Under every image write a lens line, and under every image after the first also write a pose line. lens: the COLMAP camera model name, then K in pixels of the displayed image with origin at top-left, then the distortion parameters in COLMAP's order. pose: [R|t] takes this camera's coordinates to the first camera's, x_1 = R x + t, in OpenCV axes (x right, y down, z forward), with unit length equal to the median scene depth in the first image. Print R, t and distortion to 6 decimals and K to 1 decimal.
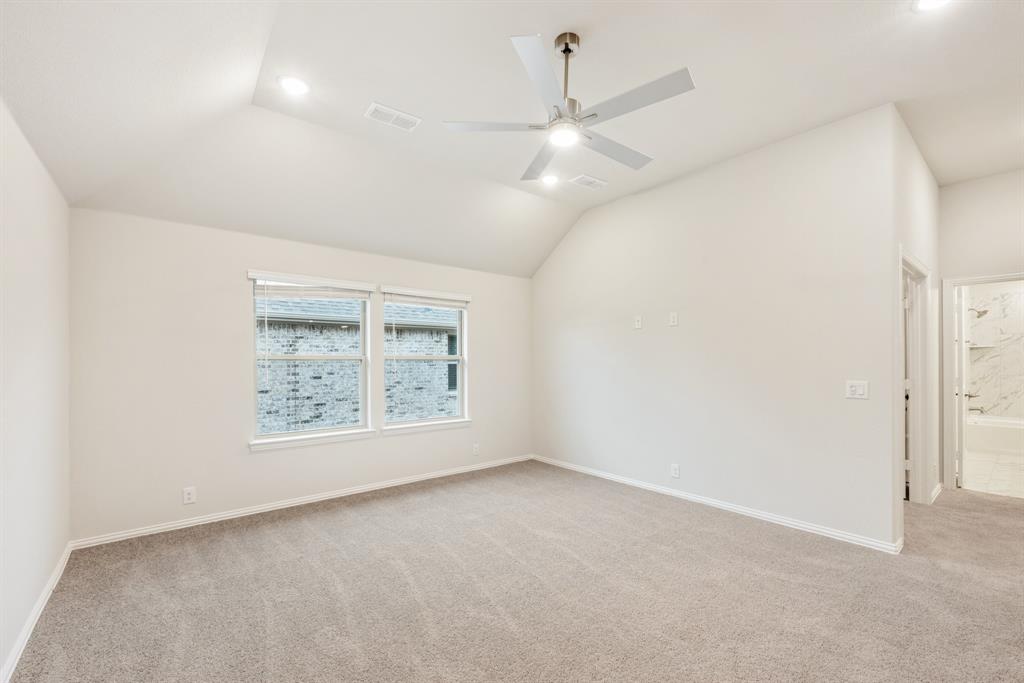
lens RADIAL K [[419.1, 0, 526.2], [0, 419.1, 362.0], [0, 0, 1]] dist [-0.002602, -0.000867]
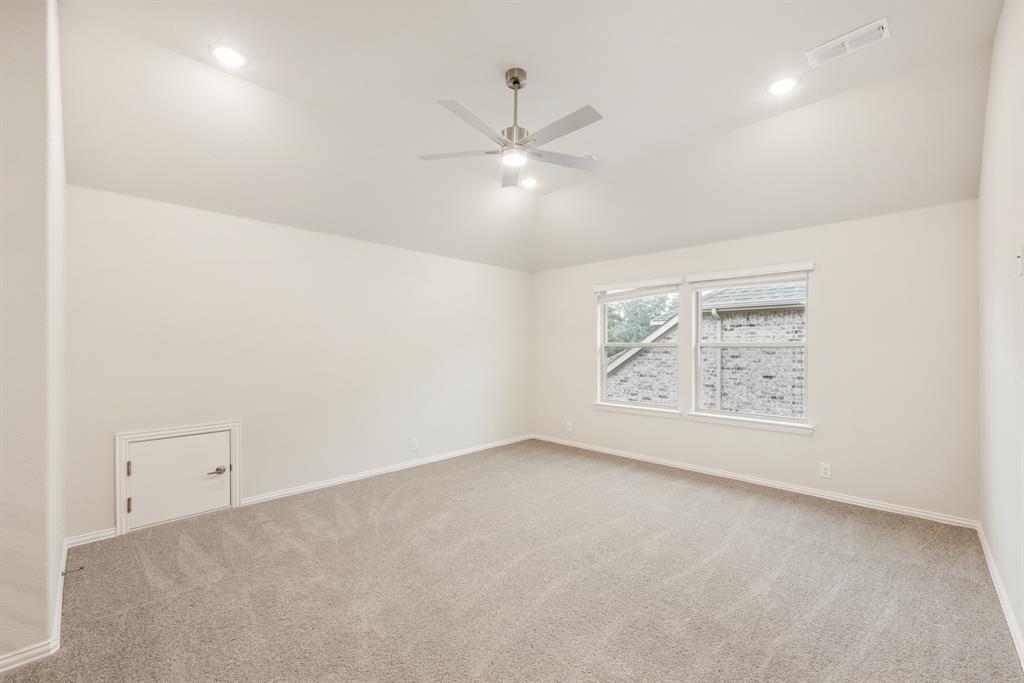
lens RADIAL K [[419.1, 0, 505.0], [0, 419.1, 348.9], [0, 0, 1]] dist [-0.002602, -0.000867]
pose [[0.096013, 0.006342, -0.995360, 0.356295], [-0.004604, 0.999972, 0.005927, -0.002642], [0.995369, 0.004014, 0.096039, 0.243210]]
